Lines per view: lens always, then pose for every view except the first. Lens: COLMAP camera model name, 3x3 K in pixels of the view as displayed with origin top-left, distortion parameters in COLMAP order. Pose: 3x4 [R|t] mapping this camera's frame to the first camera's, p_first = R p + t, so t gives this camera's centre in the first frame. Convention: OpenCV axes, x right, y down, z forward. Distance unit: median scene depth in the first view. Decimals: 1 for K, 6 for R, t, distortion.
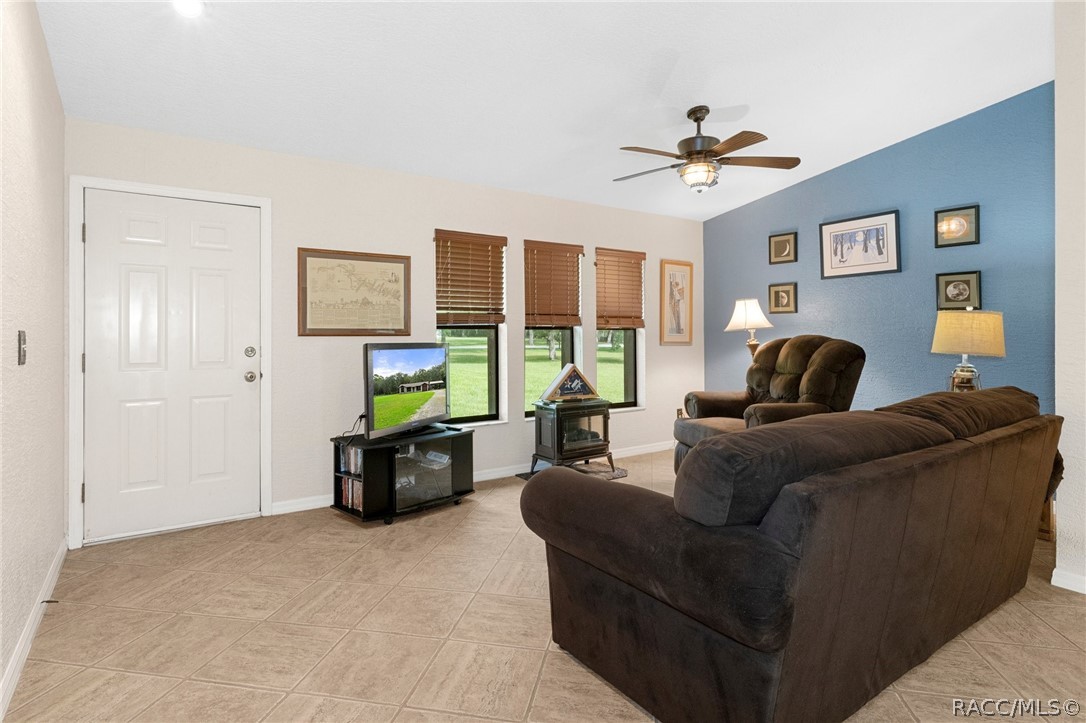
lens RADIAL K [[567.0, 0, 539.6], [0, 567.0, 340.0], [0, 0, 1]] dist [-0.000980, -0.000212]
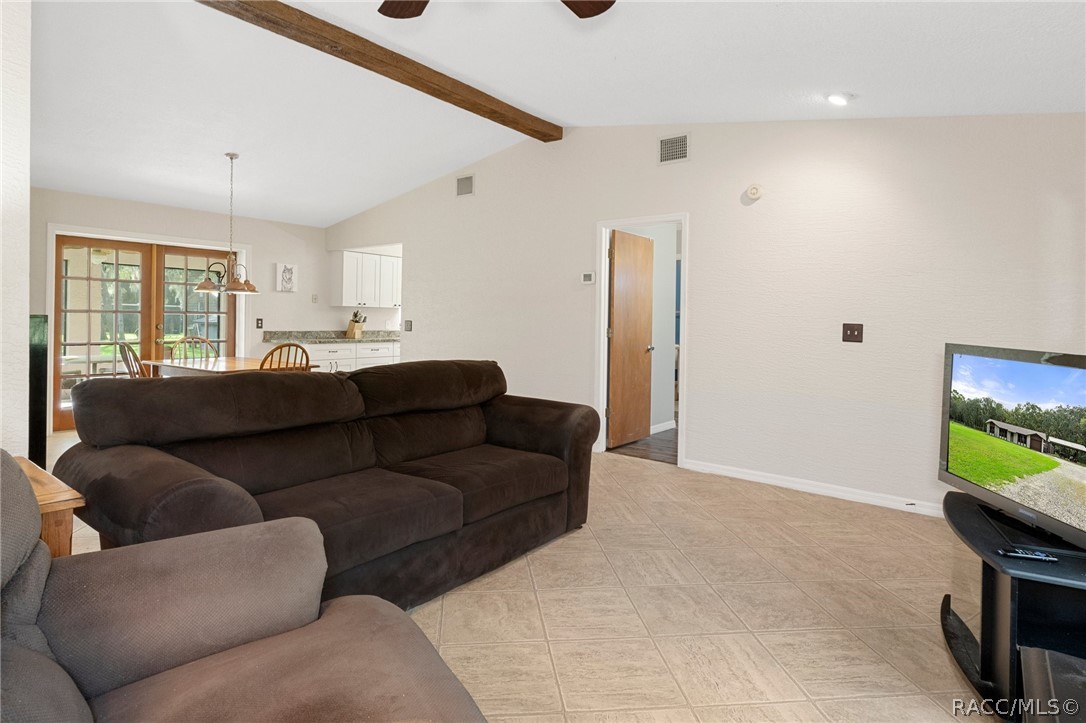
lens RADIAL K [[588.4, 0, 538.0], [0, 588.4, 321.2], [0, 0, 1]] dist [0.009898, 0.000585]
pose [[-0.952113, -0.016931, -0.305277, 0.371012], [-0.024405, 0.999488, 0.020683, -0.020419], [0.304771, 0.027143, -0.952039, 1.431243]]
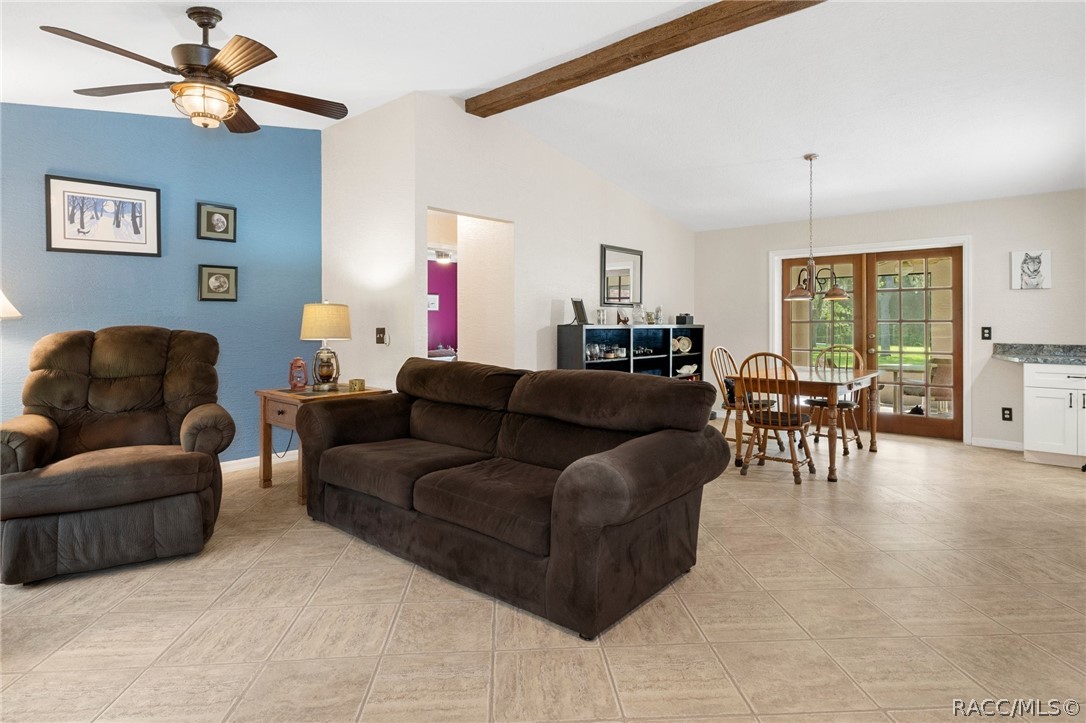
lens RADIAL K [[588.4, 0, 538.0], [0, 588.4, 321.2], [0, 0, 1]] dist [0.009898, 0.000585]
pose [[-0.248314, 0.001031, 0.968679, -0.544086], [0.018981, 0.999813, 0.003802, -0.008656], [-0.968494, 0.019331, -0.248287, 0.779092]]
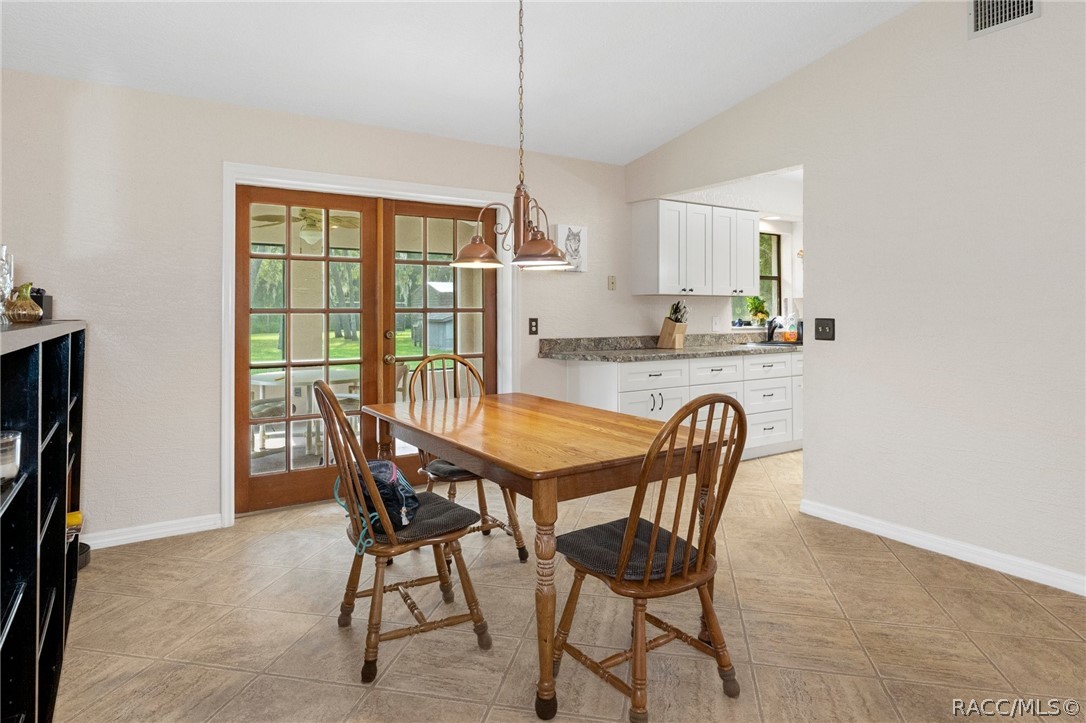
lens RADIAL K [[633.8, 0, 538.1], [0, 633.8, 303.8], [0, 0, 1]] dist [0.001205, -0.000050]
pose [[-0.999712, -0.000466, 0.024004, 0.615874], [-0.000218, 0.999947, 0.010318, -0.007428], [-0.024008, 0.010310, -0.999659, 0.529758]]
